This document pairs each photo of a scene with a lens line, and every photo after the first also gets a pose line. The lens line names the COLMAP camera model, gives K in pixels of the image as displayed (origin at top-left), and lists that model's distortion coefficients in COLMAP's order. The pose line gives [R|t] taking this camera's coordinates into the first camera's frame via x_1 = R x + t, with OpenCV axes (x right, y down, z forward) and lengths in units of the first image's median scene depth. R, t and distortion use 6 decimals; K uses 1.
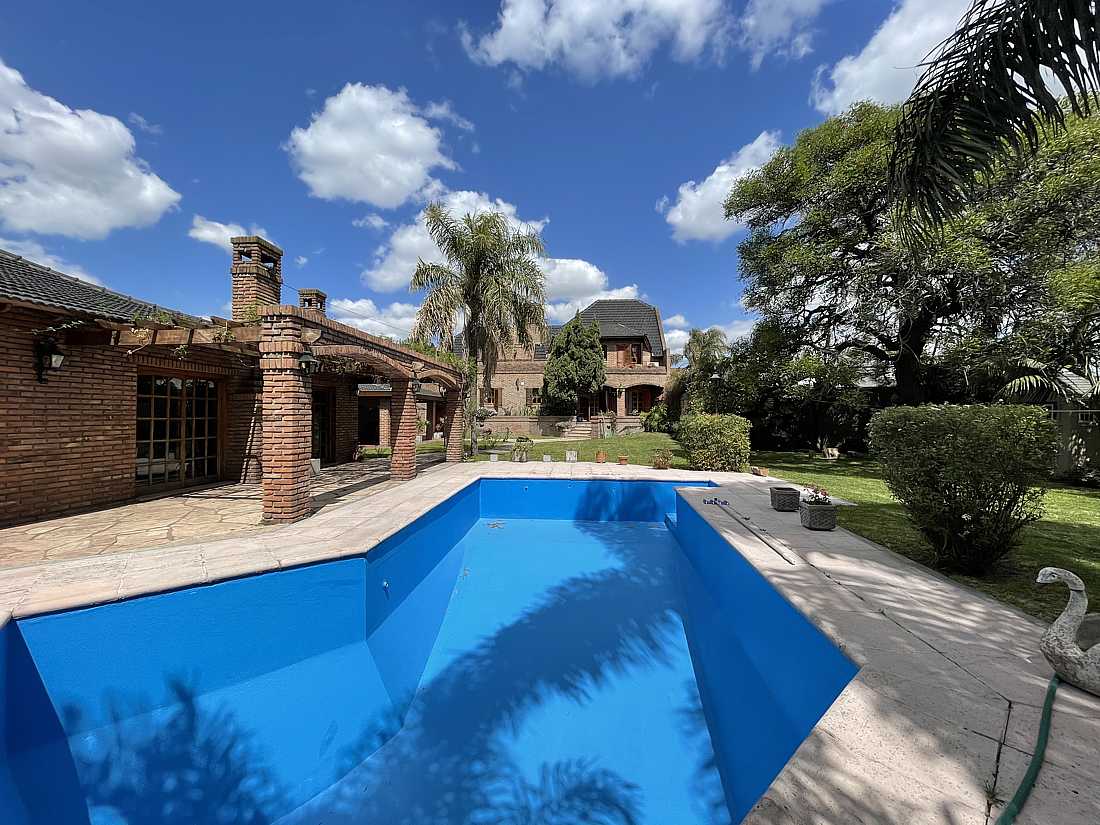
lens RADIAL K [[442.8, 0, 548.7], [0, 442.8, 412.7], [0, 0, 1]] dist [0.000063, 0.000001]
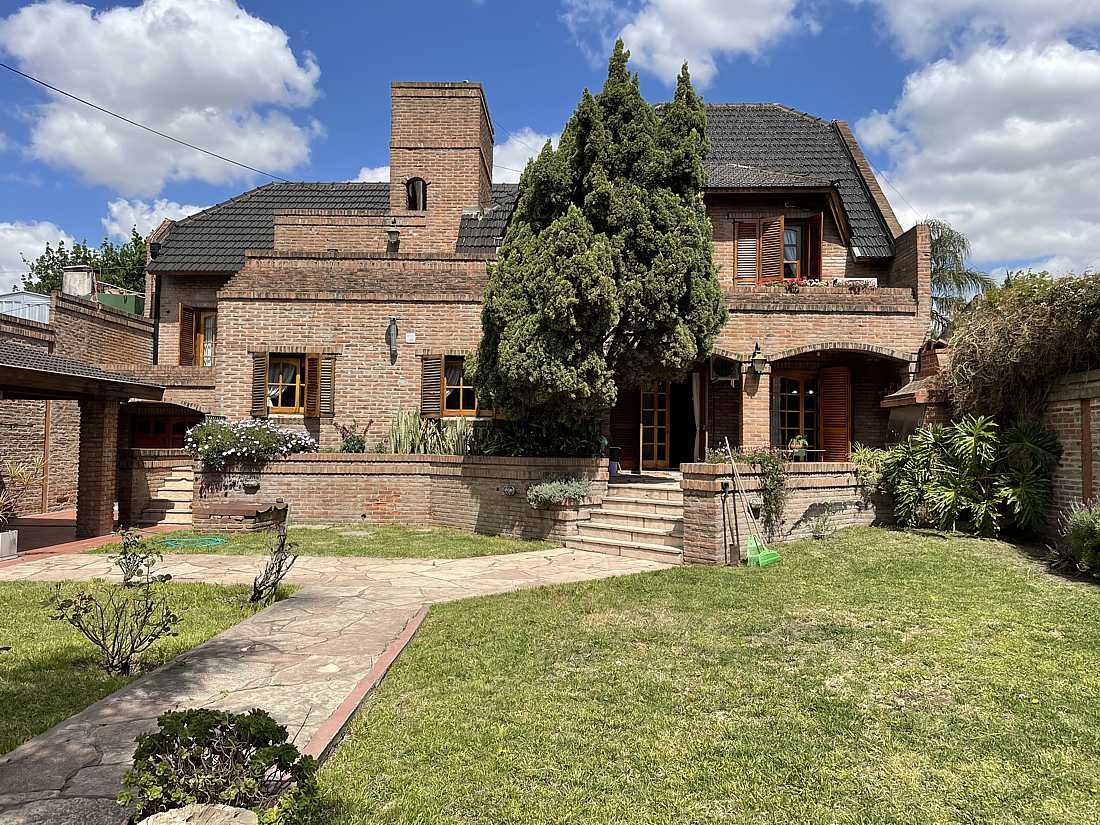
lens RADIAL K [[831.2, 0, 547.6], [0, 831.2, 411.7], [0, 0, 1]] dist [0.001094, 0.000213]
pose [[0.998841, 0.013521, 0.046195, 0.003912], [-0.011900, 0.999310, -0.035175, -0.002300], [-0.046638, 0.034585, 0.998313, 0.478905]]
